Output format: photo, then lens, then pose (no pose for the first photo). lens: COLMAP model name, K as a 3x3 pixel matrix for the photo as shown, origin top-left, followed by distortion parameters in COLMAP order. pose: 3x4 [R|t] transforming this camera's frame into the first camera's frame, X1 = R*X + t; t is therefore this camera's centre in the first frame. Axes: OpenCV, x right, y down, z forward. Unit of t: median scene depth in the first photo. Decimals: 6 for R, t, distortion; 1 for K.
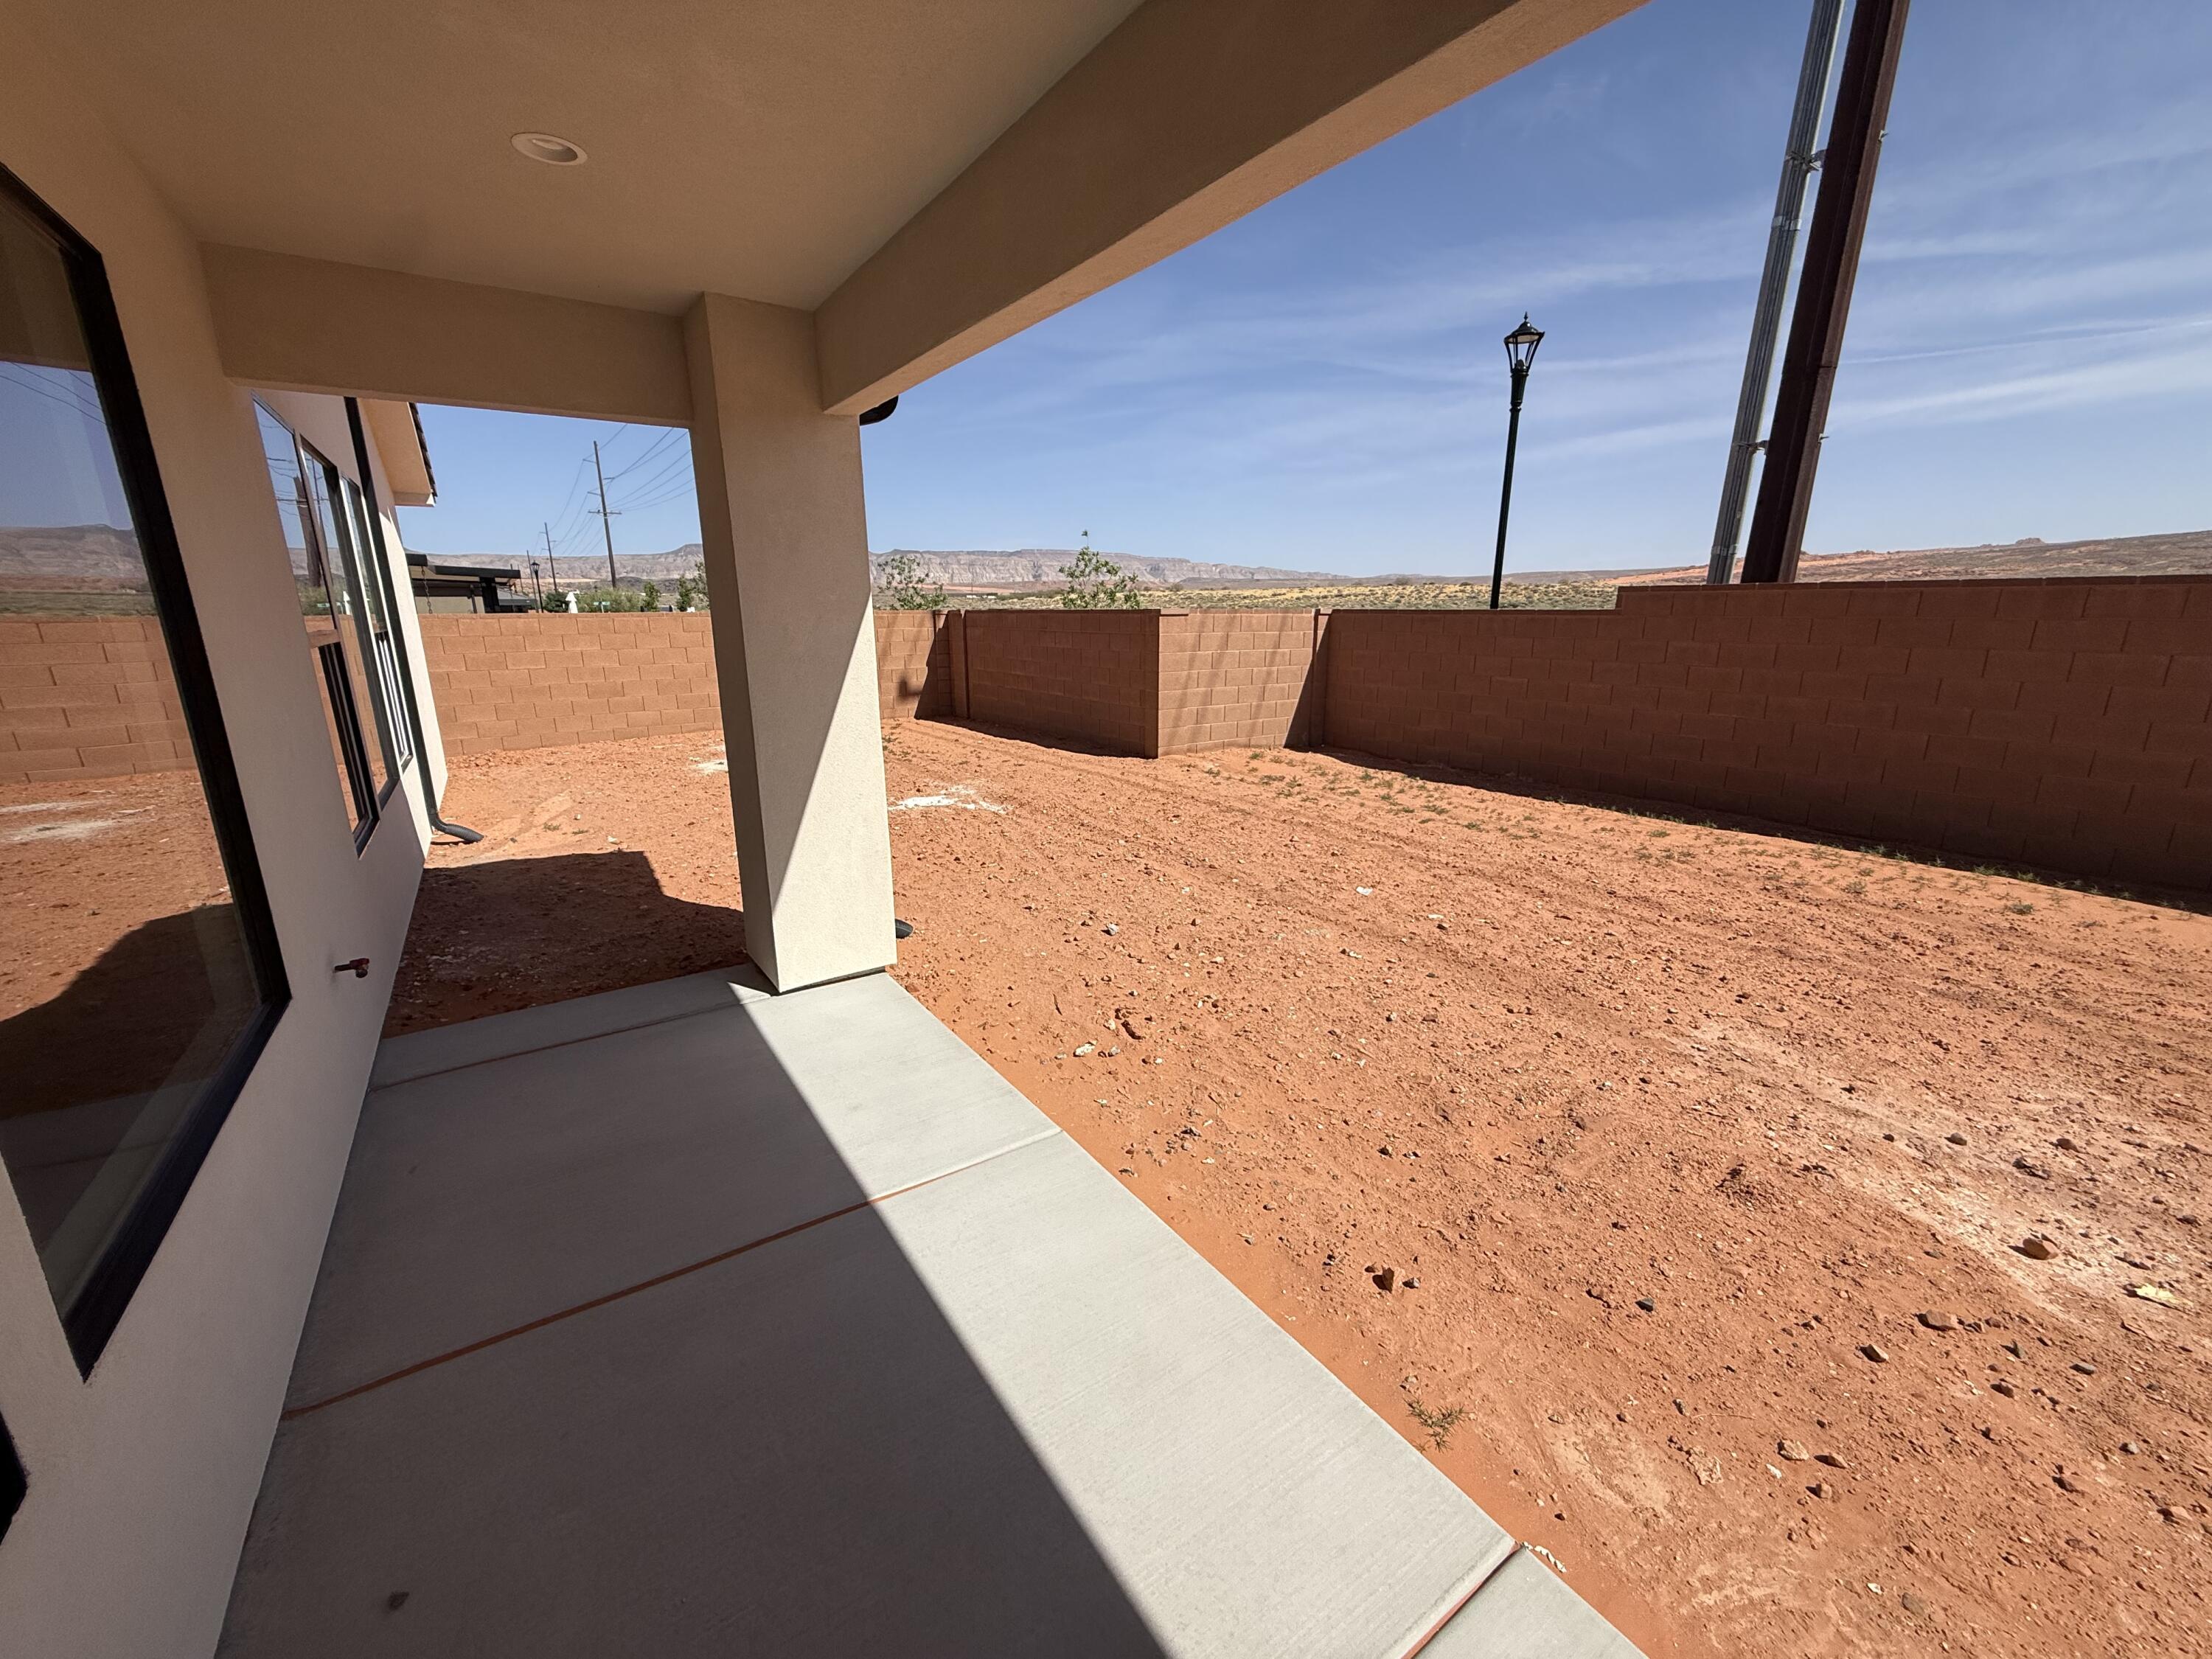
lens RADIAL K [[876.6, 0, 1101.1], [0, 876.6, 834.7], [0, 0, 1]] dist [-0.000614, 0.000356]
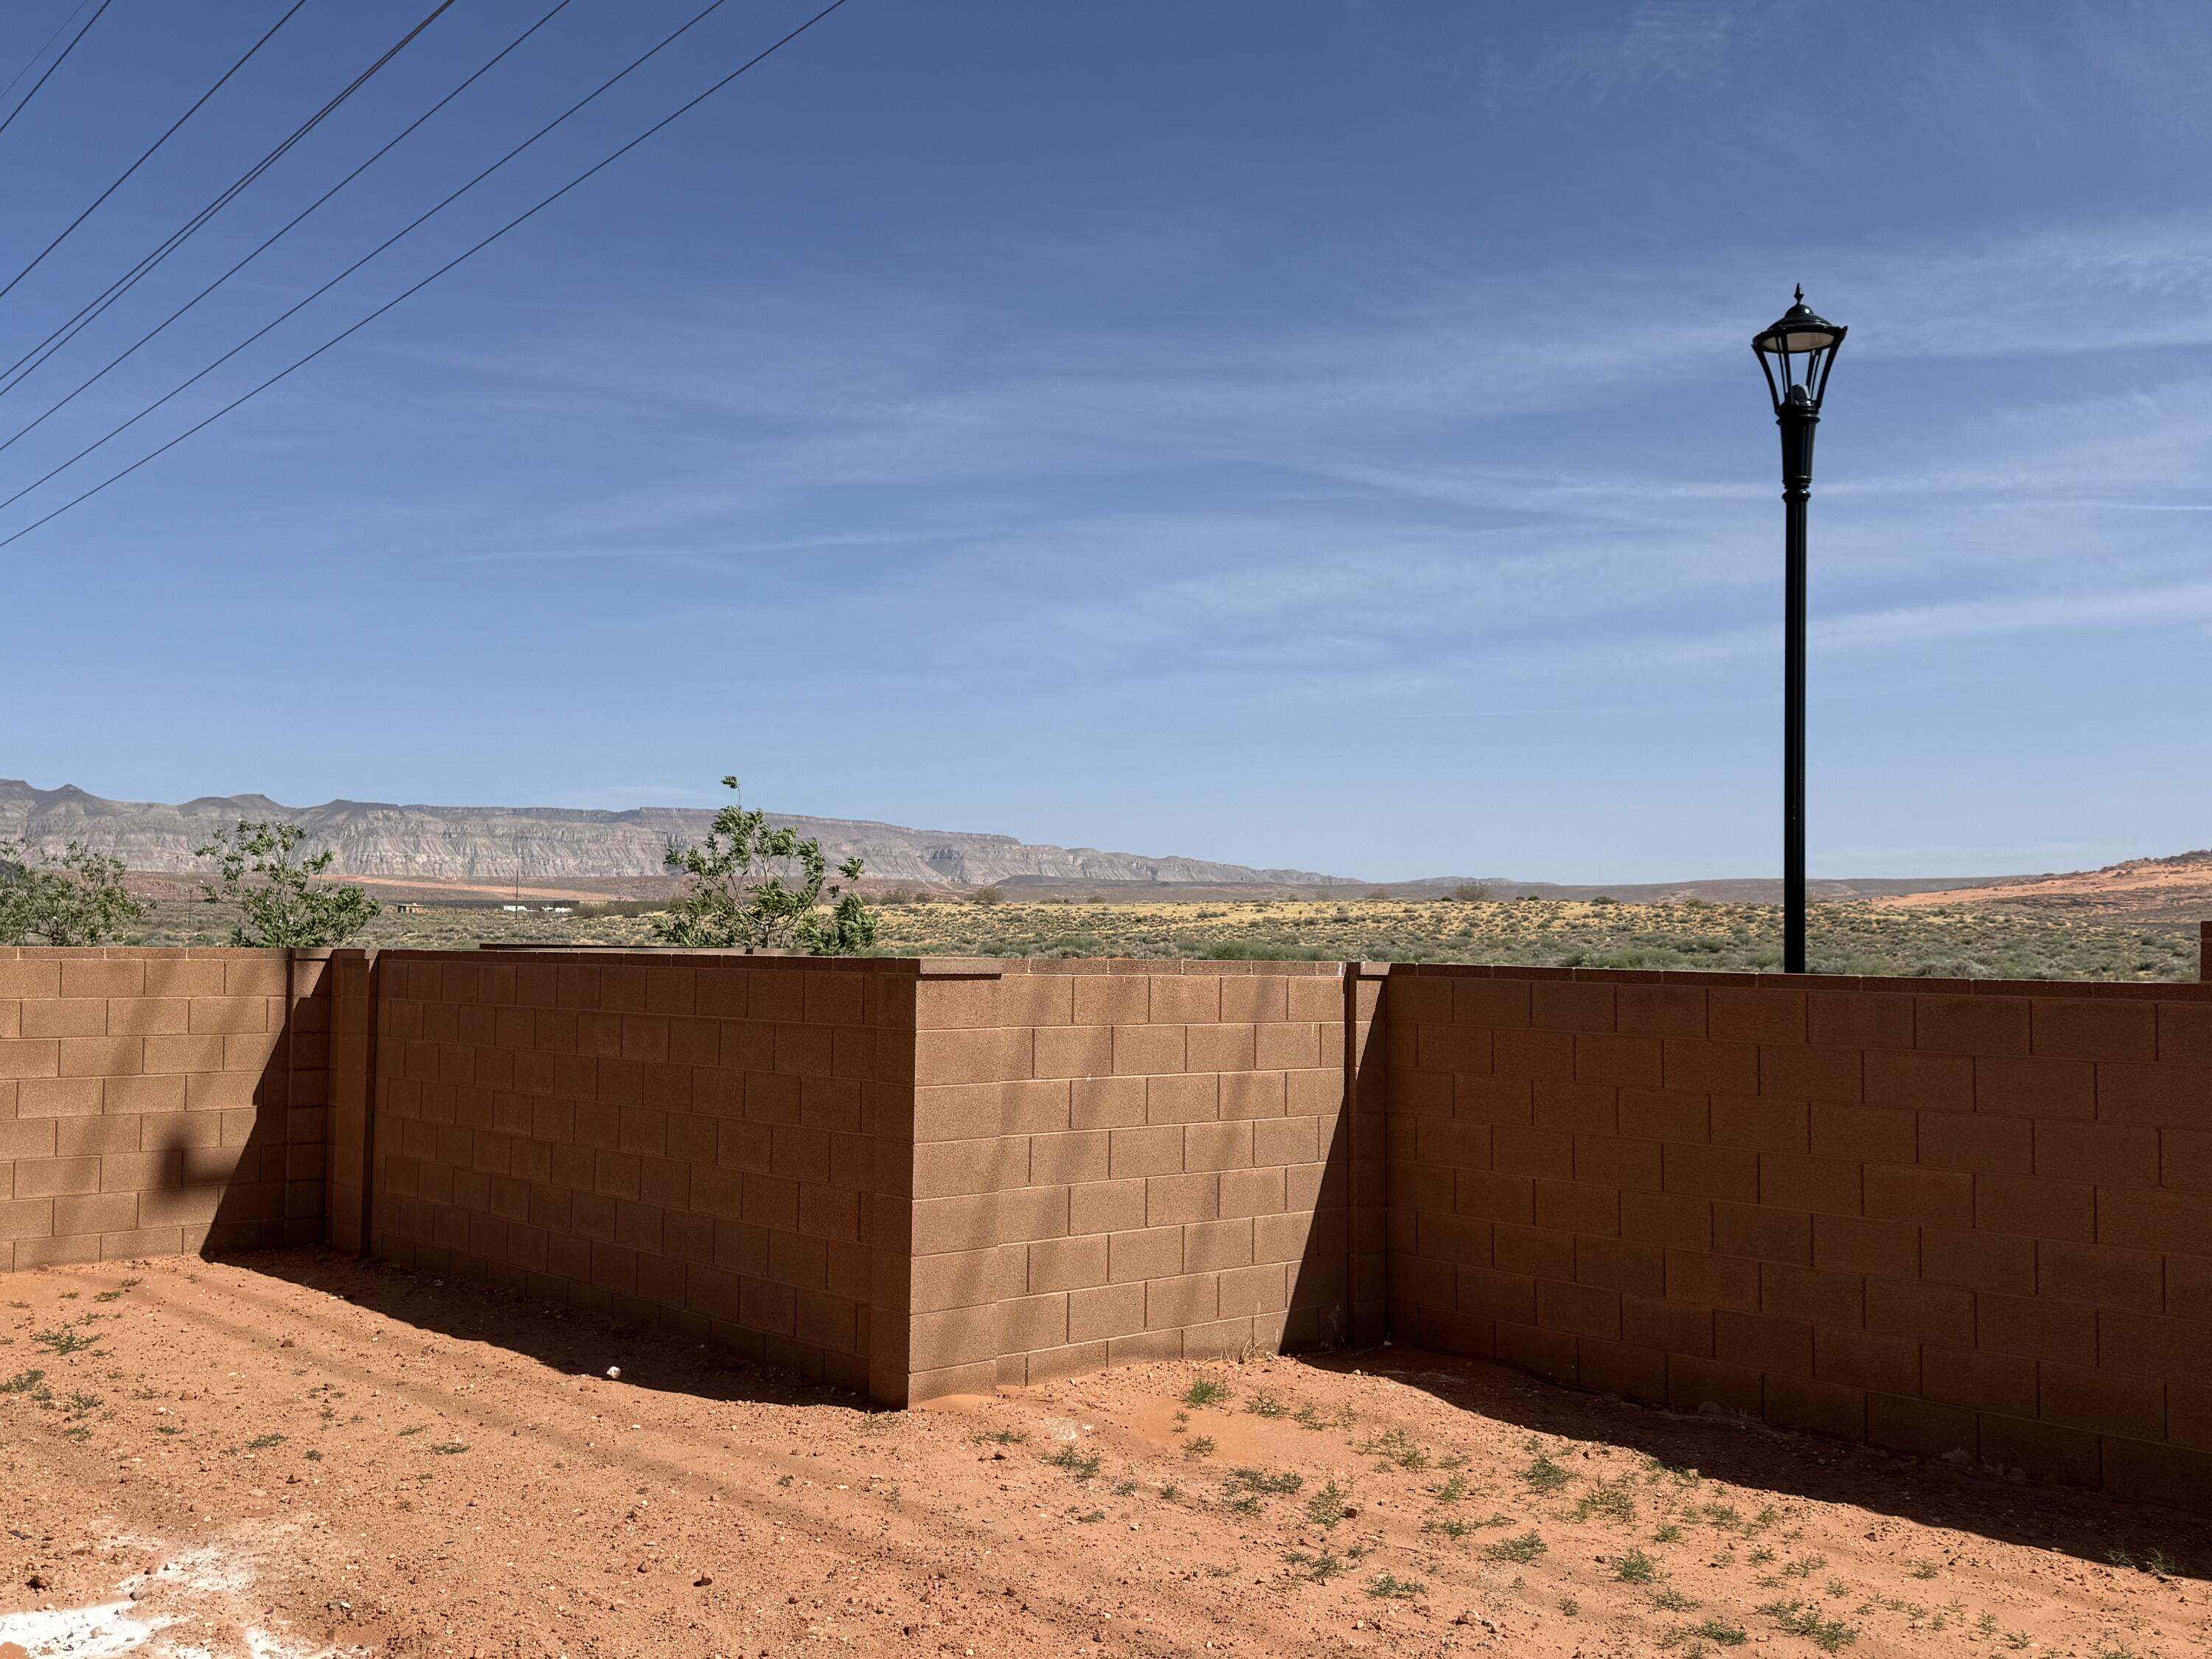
lens RADIAL K [[2013.9, 0, 1111.0], [0, 2013.9, 829.8], [0, 0, 1]] dist [0.099168, -0.000214]
pose [[0.989615, 0.023354, 0.141830, 0.028132], [0.020678, 0.953319, -0.301257, -0.063254], [-0.142245, 0.301062, 0.942936, 0.218588]]
